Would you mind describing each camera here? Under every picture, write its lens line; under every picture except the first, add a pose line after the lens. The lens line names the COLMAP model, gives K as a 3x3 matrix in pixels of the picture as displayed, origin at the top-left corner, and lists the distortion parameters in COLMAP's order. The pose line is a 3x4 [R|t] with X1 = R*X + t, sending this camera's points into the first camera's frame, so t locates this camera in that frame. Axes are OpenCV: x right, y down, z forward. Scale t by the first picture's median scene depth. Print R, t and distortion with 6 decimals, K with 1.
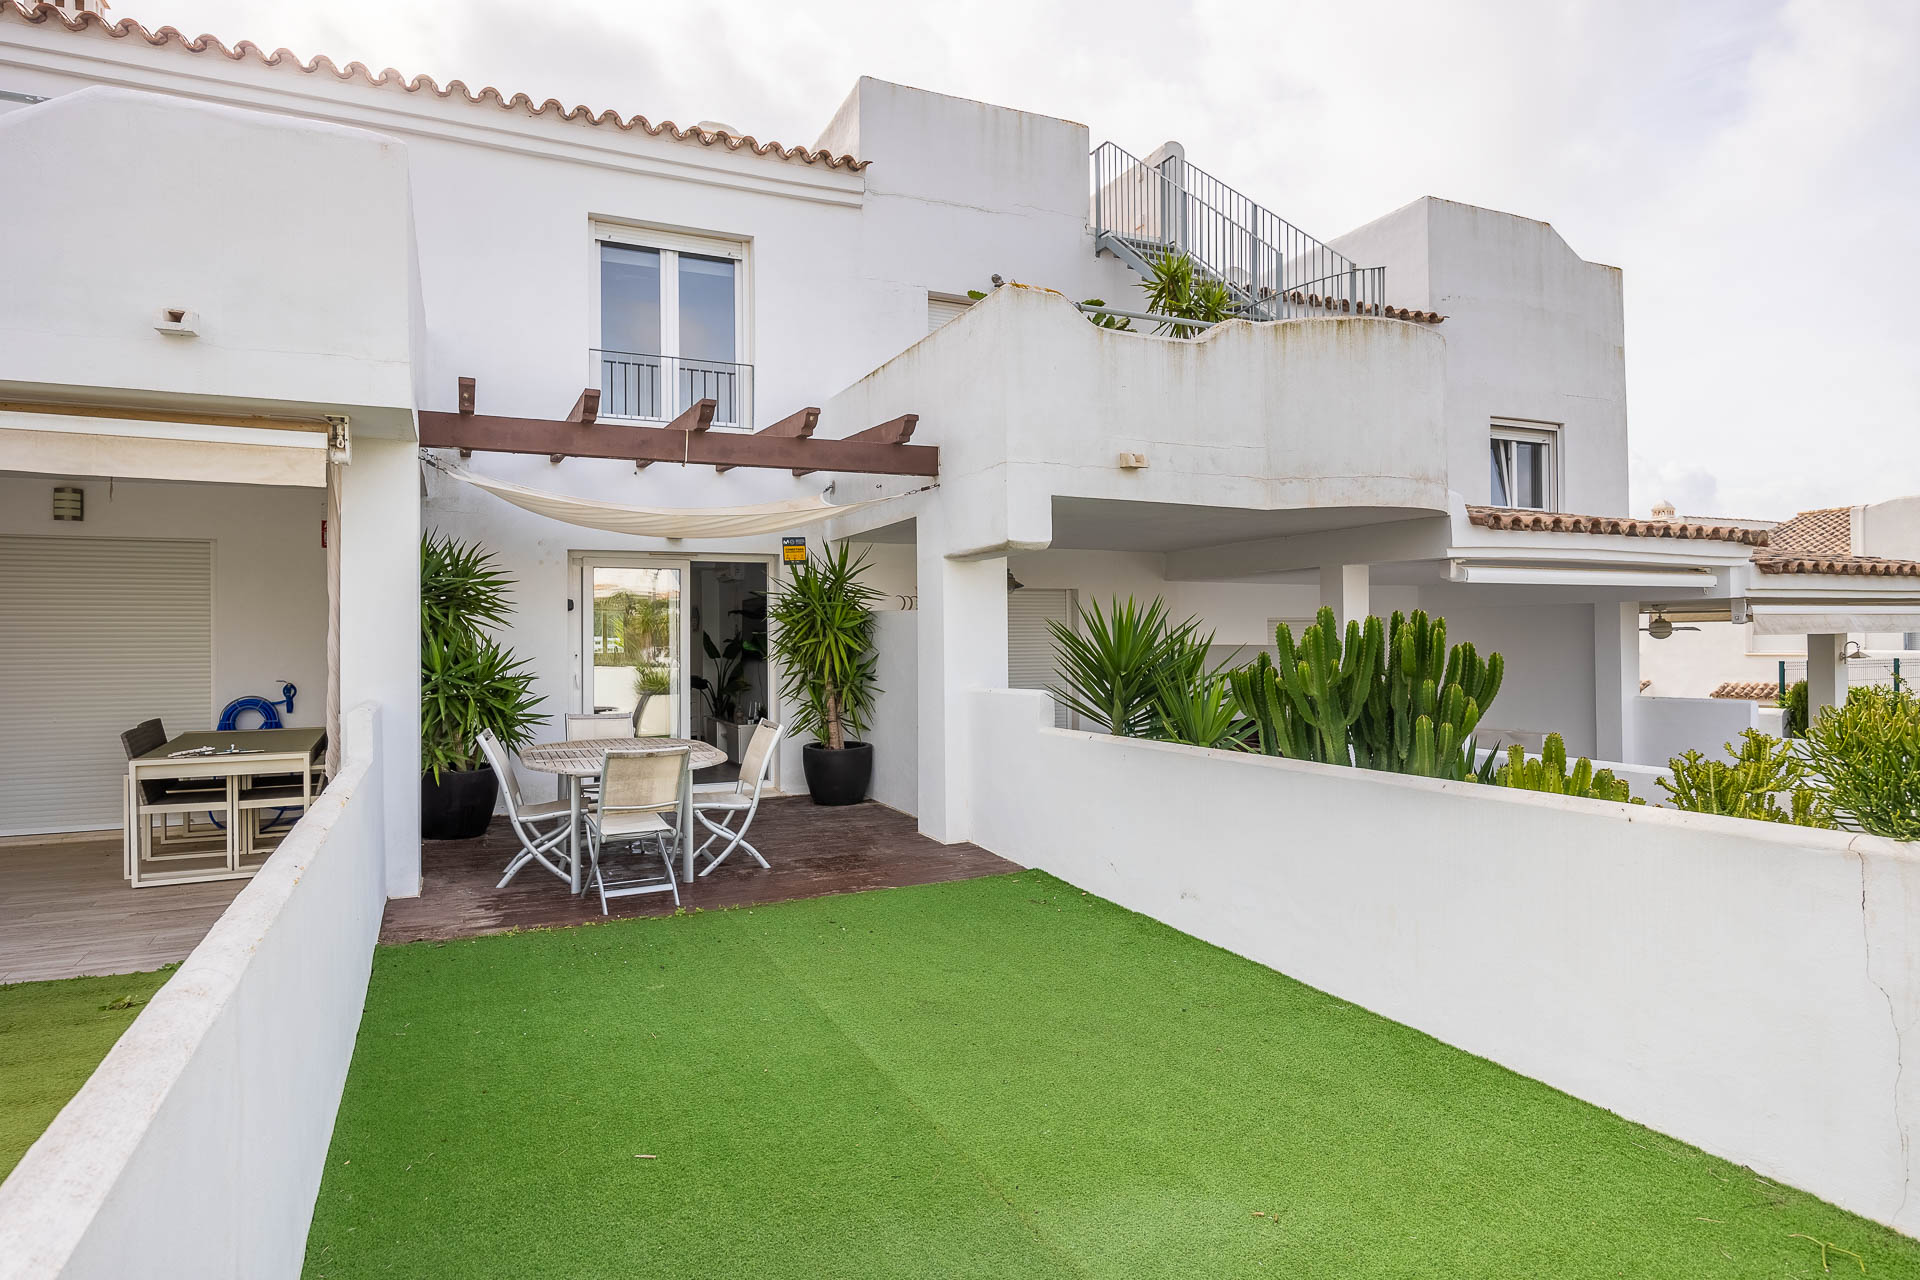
lens RADIAL K [[1090.2, 0, 948.4], [0, 1090.2, 639.7], [0, 0, 1]] dist [-0.005625, -0.001525]
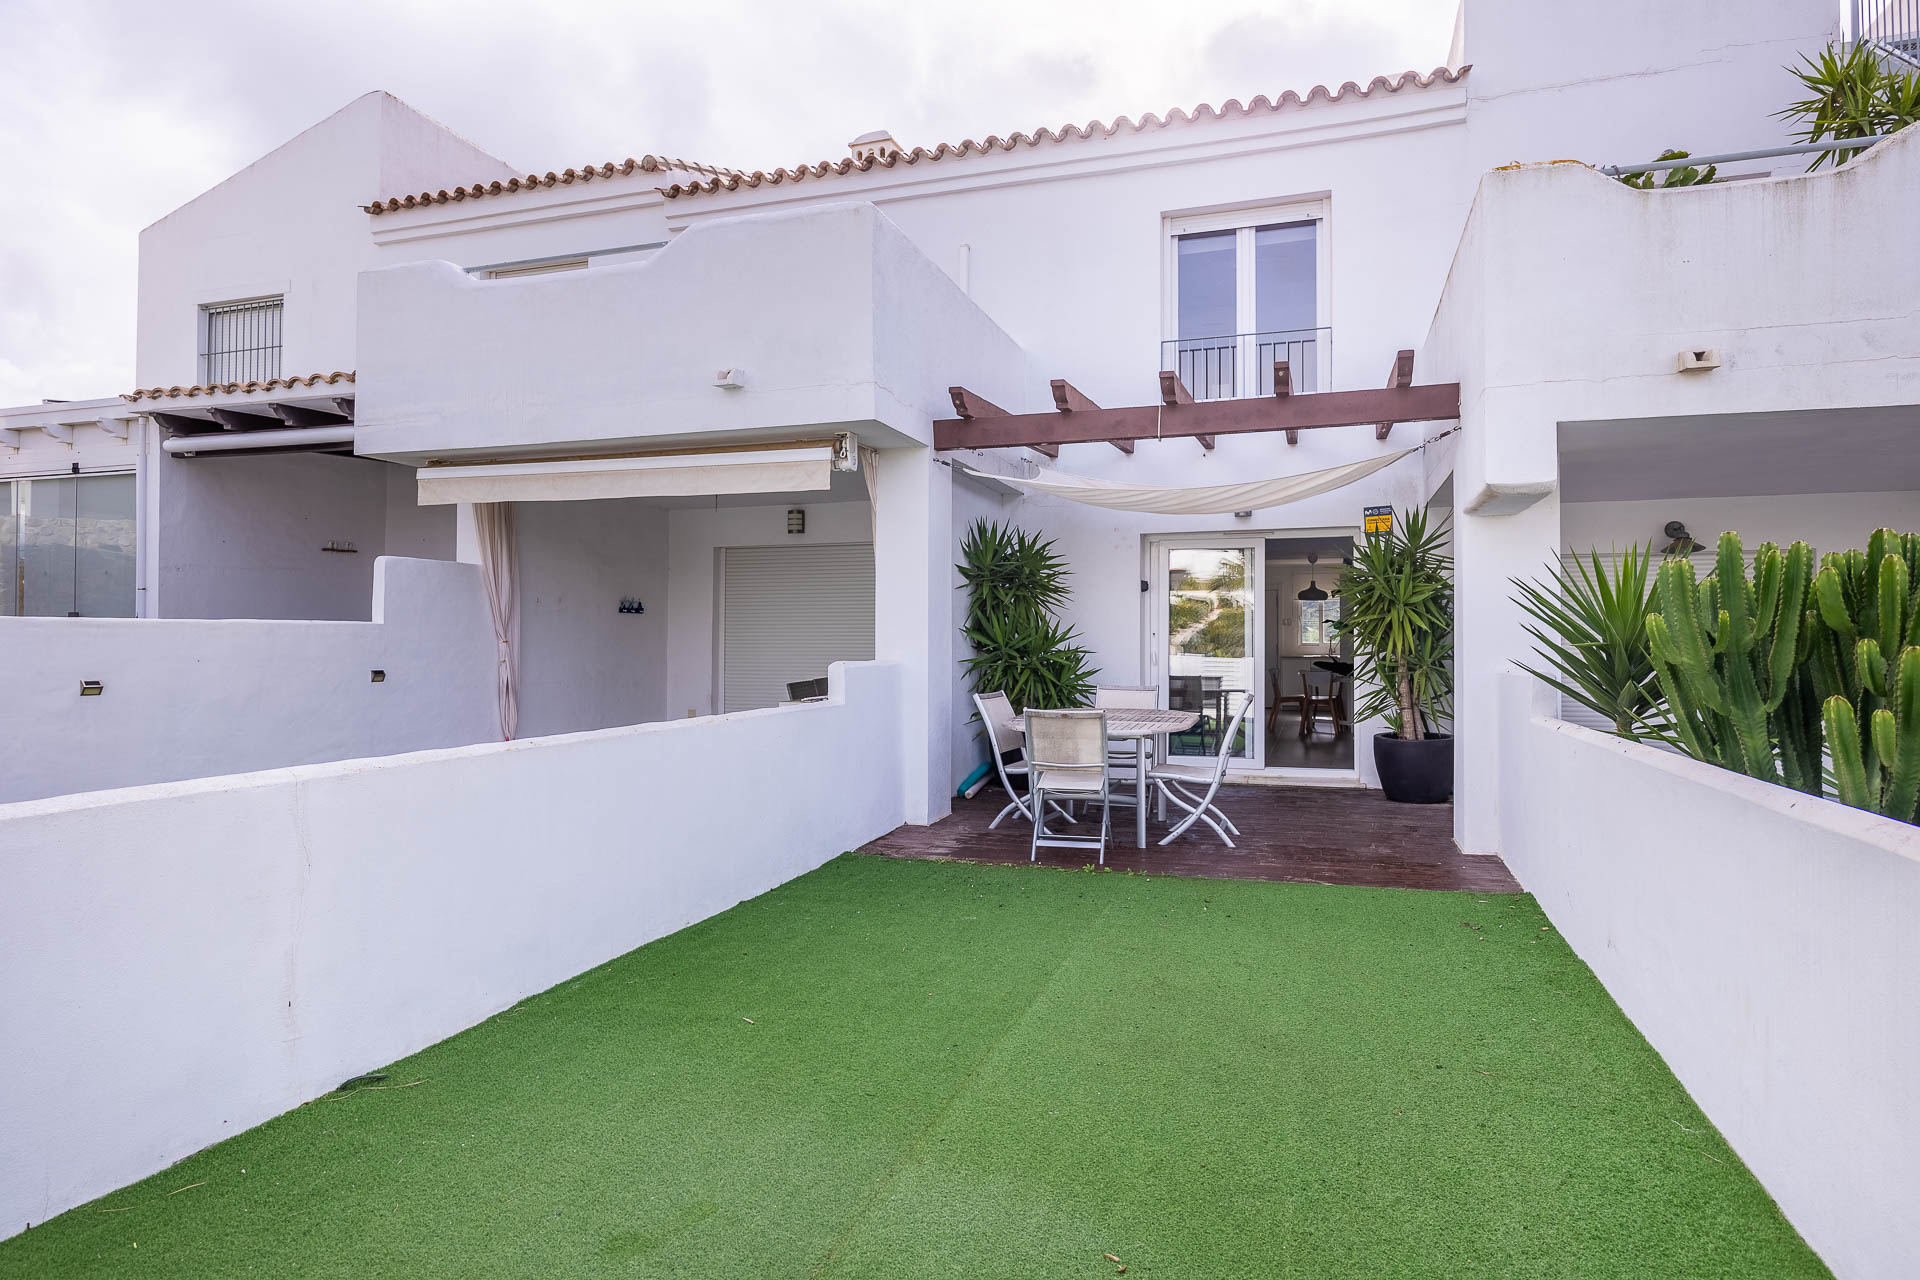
lens RADIAL K [[1084.8, 0, 960.0], [0, 1084.8, 640.0], [0, 0, 1]] dist [-0.002577, -0.003076]
pose [[0.725004, 0.004956, -0.688726, 0.280952], [-0.005518, 0.999984, 0.001386, 0.022813], [0.688722, 0.002795, 0.725020, 0.120456]]
